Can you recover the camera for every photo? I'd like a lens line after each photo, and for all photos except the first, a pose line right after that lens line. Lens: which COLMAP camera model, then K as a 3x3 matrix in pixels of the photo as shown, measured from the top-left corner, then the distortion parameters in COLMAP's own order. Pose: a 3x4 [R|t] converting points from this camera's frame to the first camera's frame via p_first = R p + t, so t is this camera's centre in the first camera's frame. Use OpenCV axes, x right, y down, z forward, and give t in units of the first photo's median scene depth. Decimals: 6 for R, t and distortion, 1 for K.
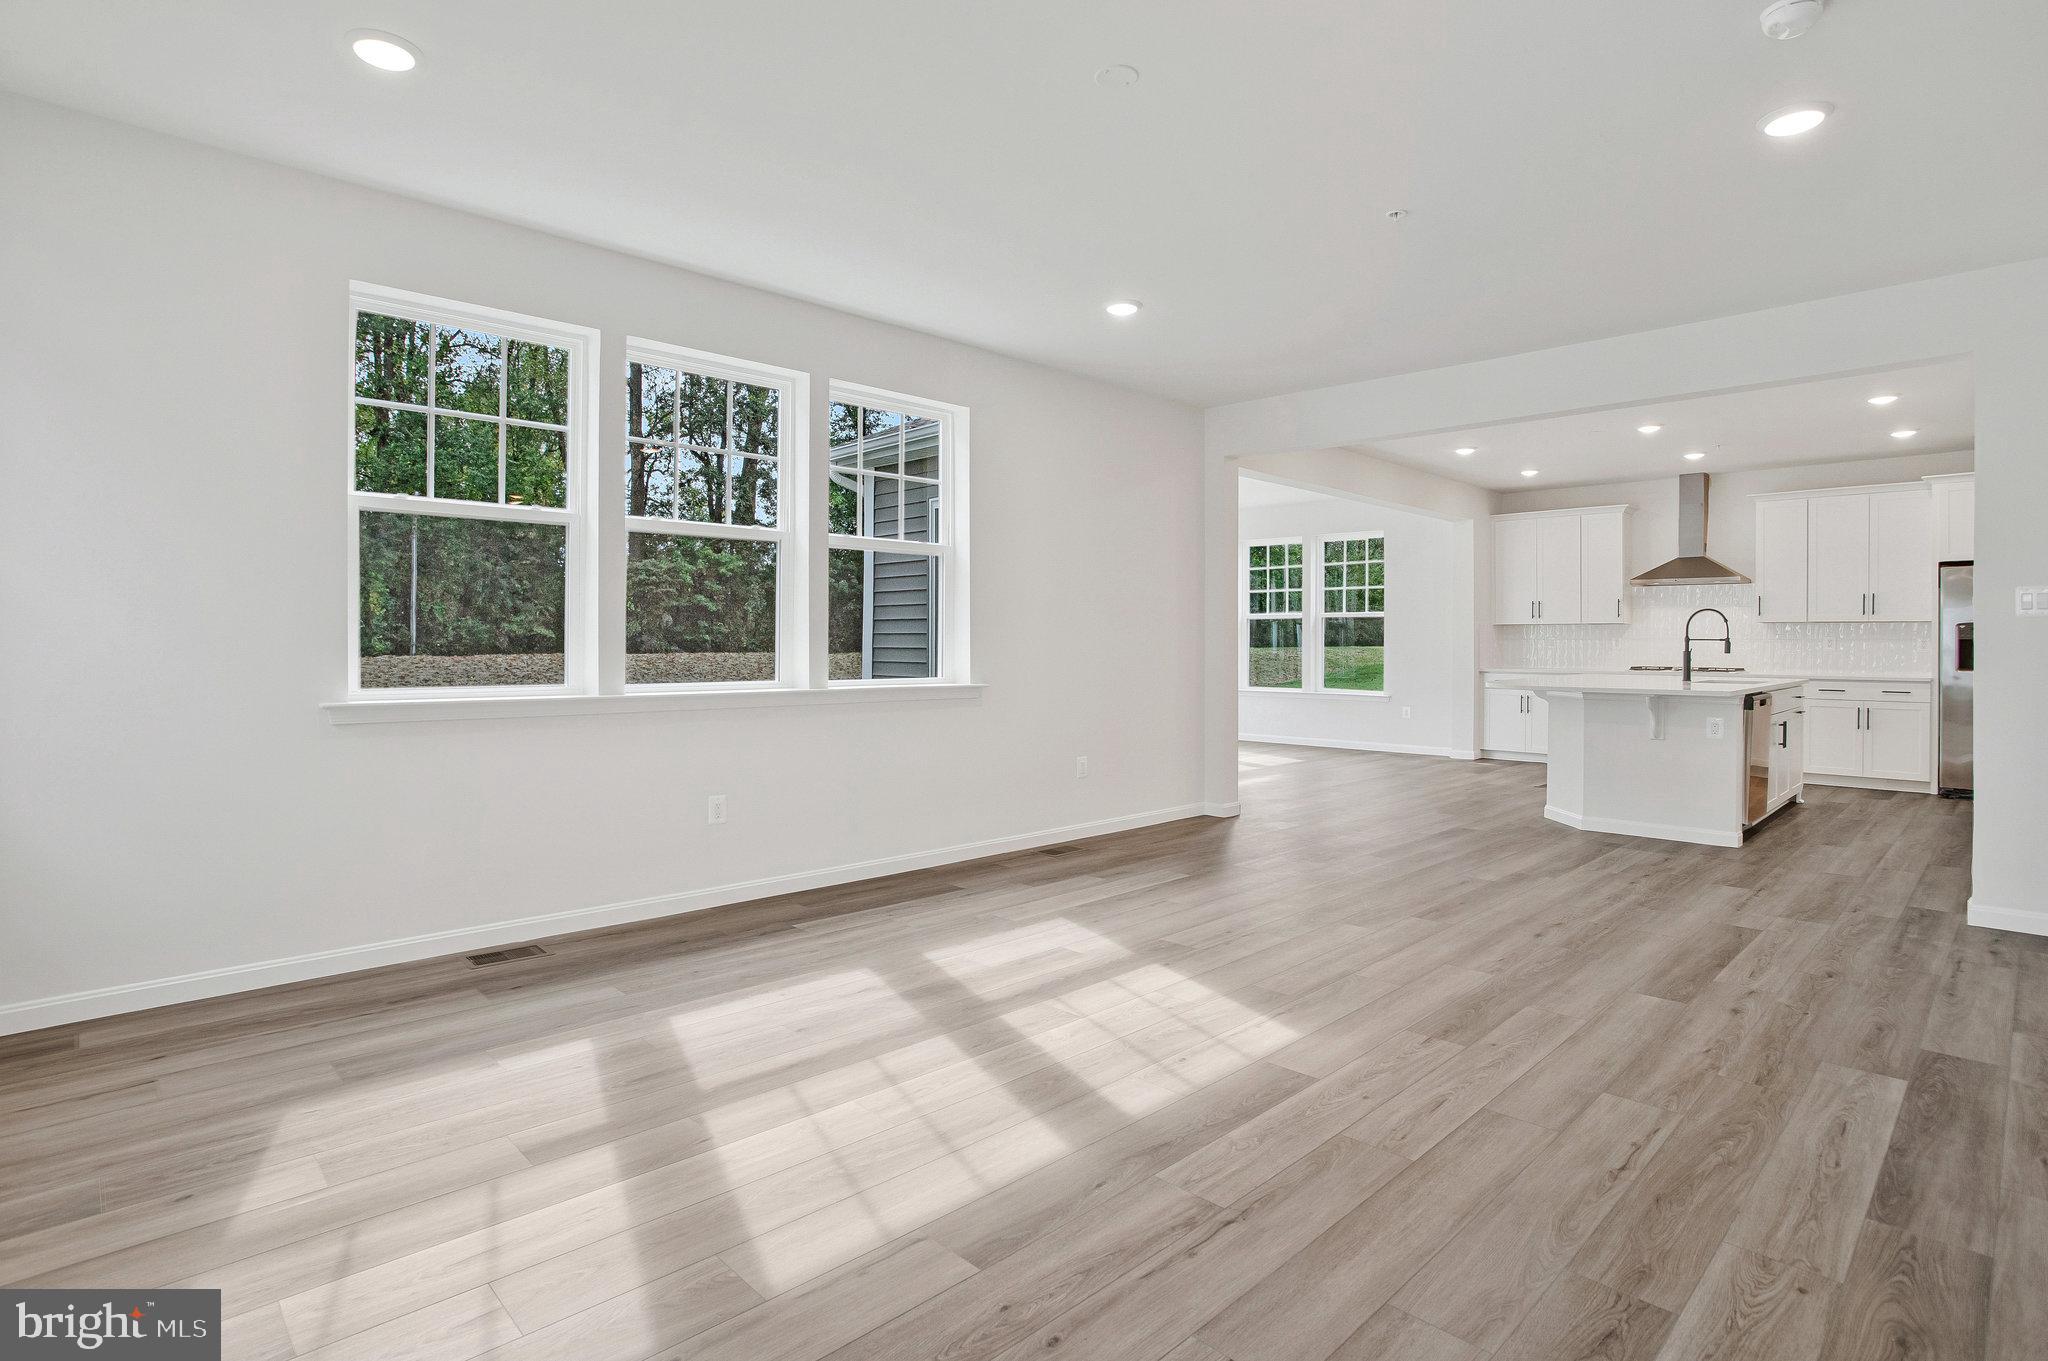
lens RADIAL K [[1033.4, 0, 1002.2], [0, 1033.4, 638.7], [0, 0, 1]] dist [-0.075795, 0.028295]
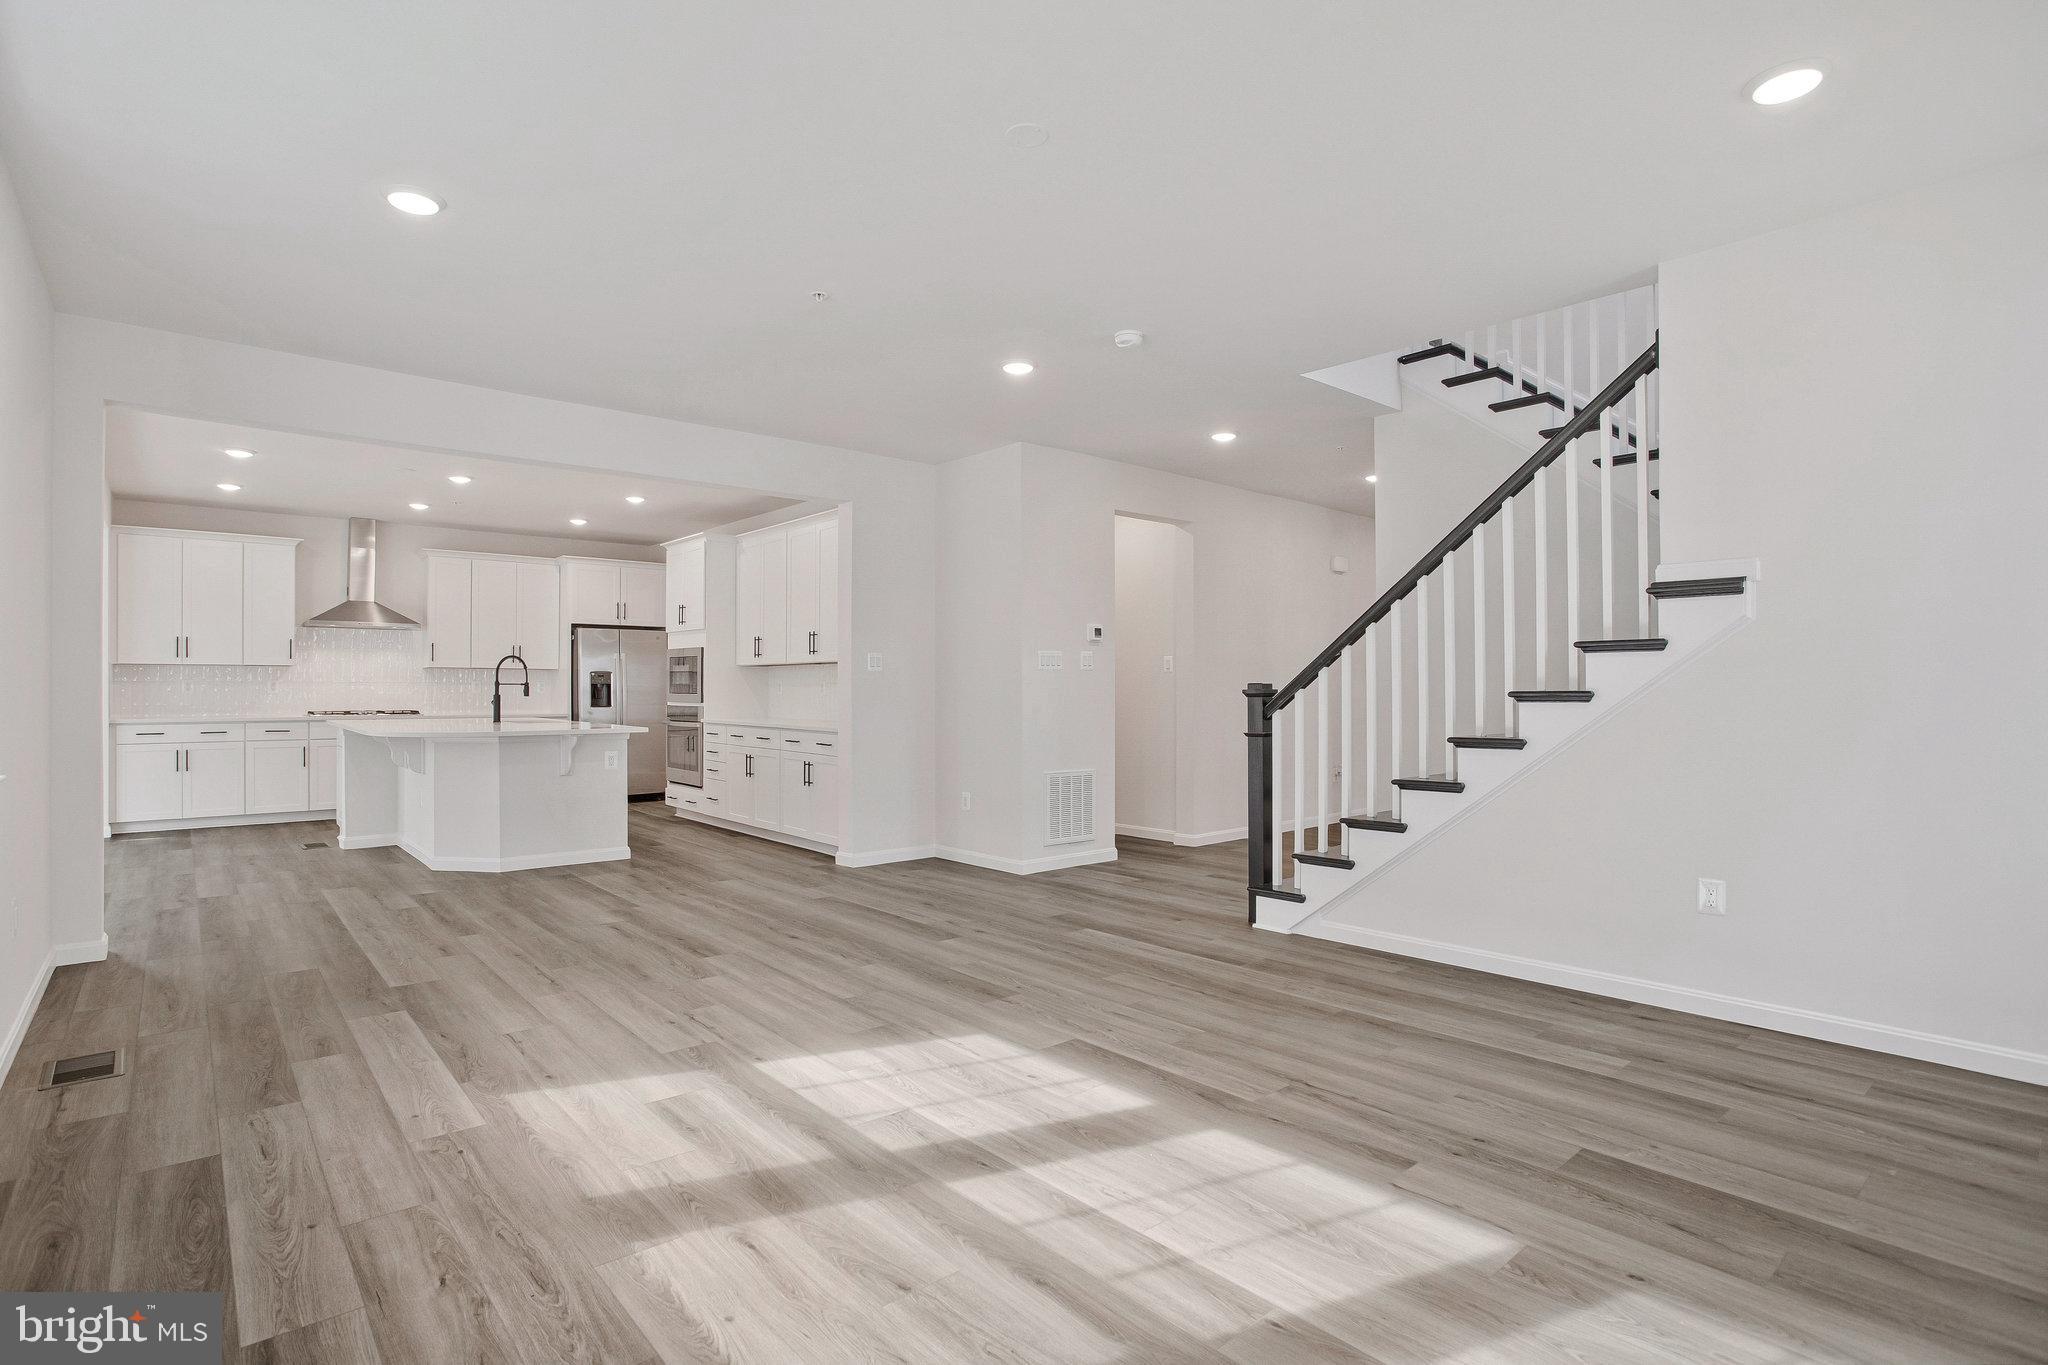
lens RADIAL K [[1017.5, 0, 1022.1], [0, 1017.5, 673.4], [0, 0, 1]] dist [-0.072998, 0.027343]
pose [[0.035932, 0.011884, 0.999284, -0.850287], [-0.005241, 0.999918, -0.011703, -0.001517], [-0.999341, -0.004817, 0.035991, 0.925656]]
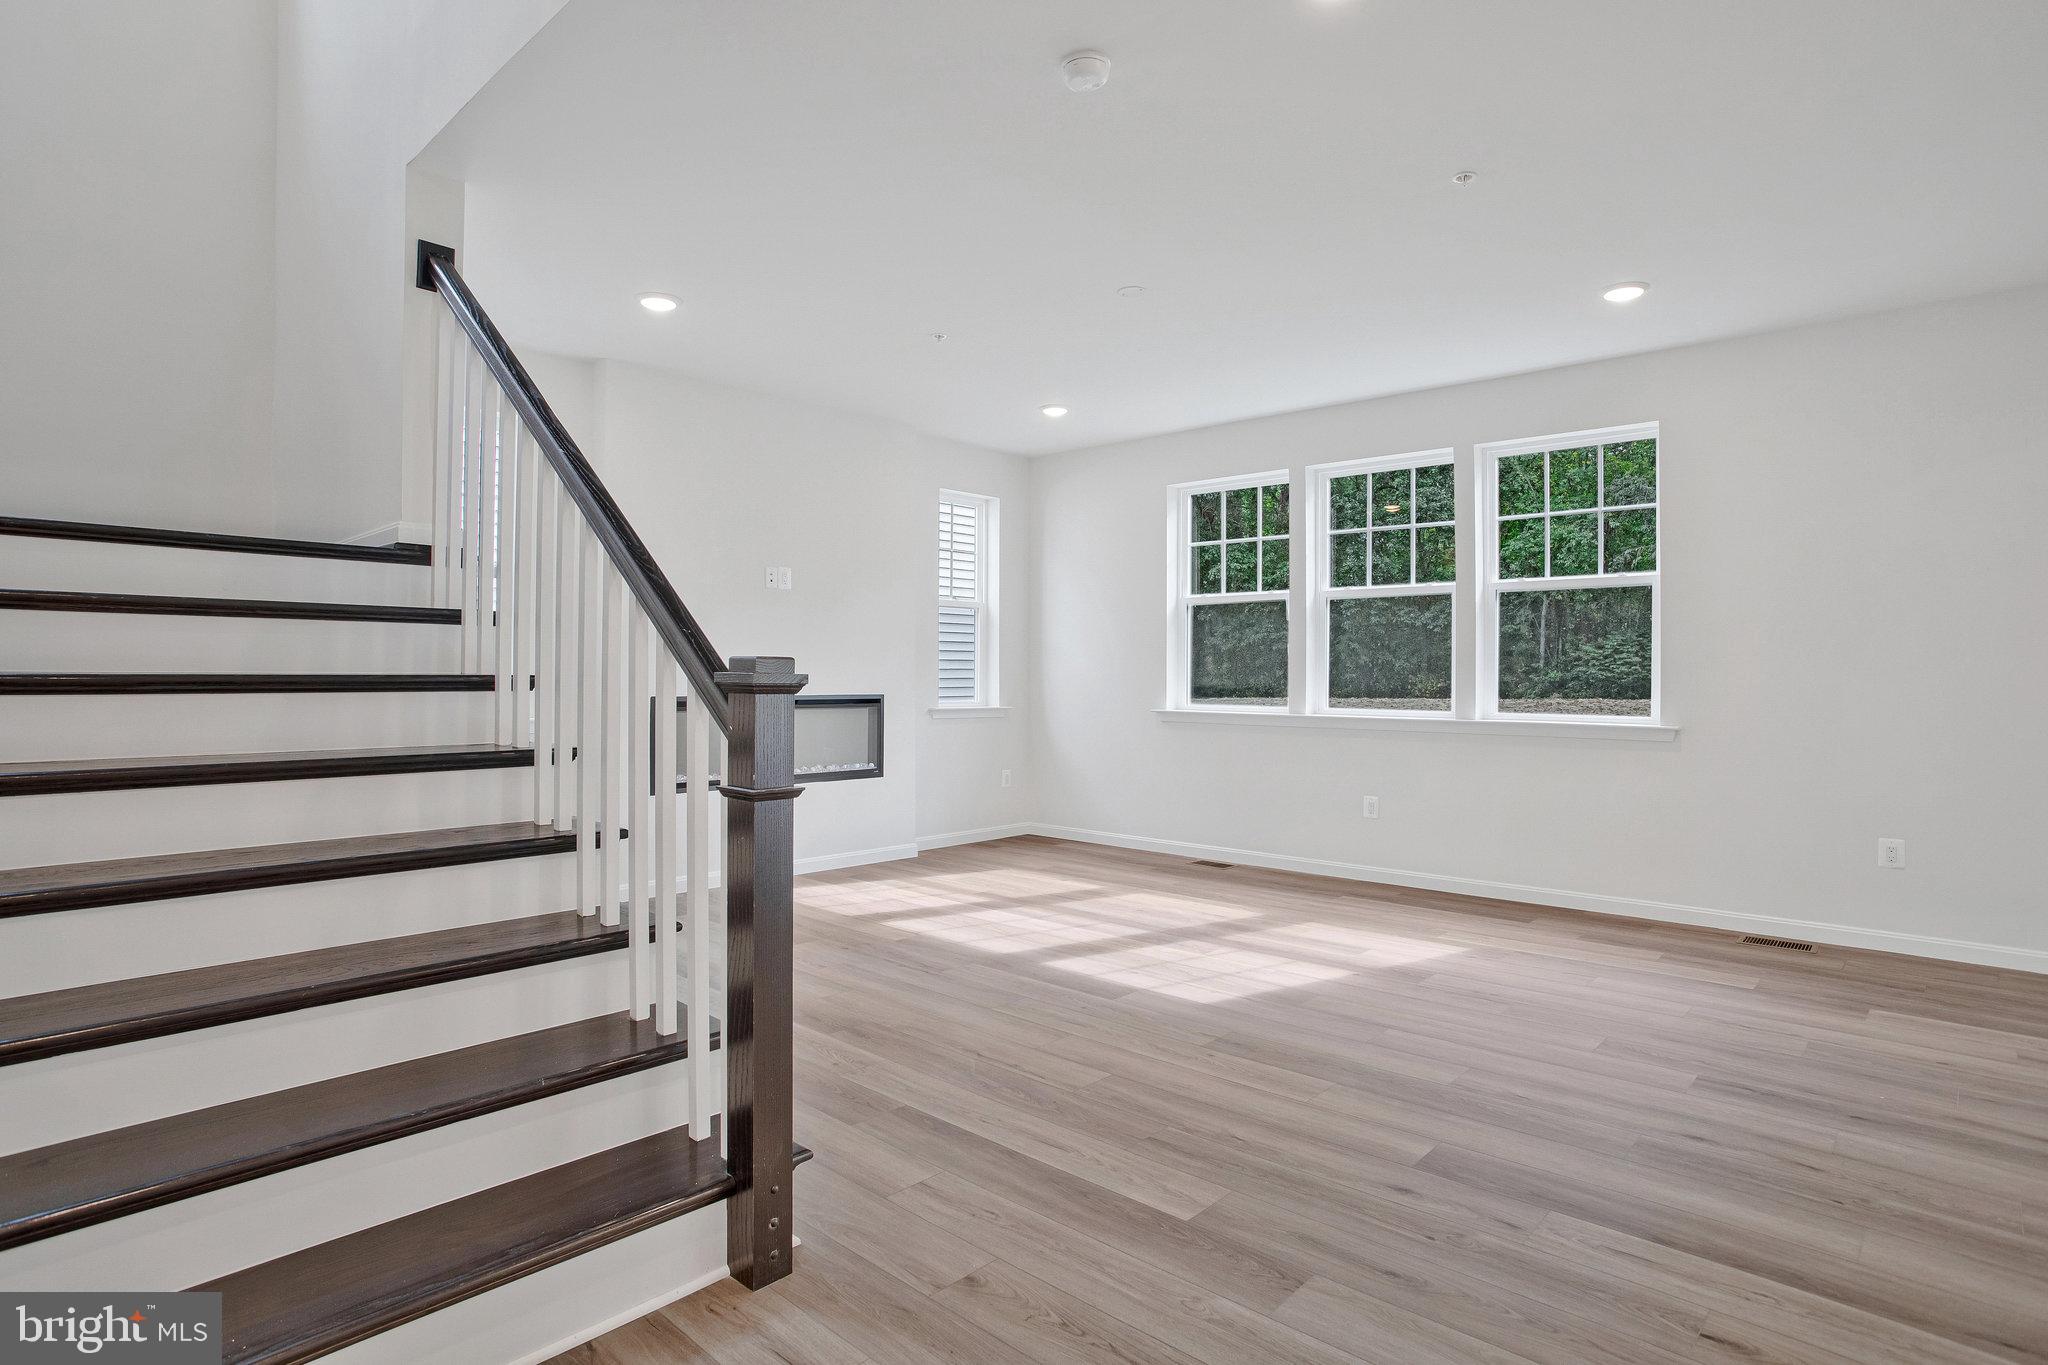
lens RADIAL K [[1056.5, 0, 1009.0], [0, 1056.5, 655.1], [0, 0, 1]] dist [-0.054155, 0.020979]
pose [[0.057194, -0.023234, -0.998093, 1.549929], [0.000434, 0.999730, -0.023248, 0.006598], [0.998363, 0.000896, 0.057188, 0.705848]]
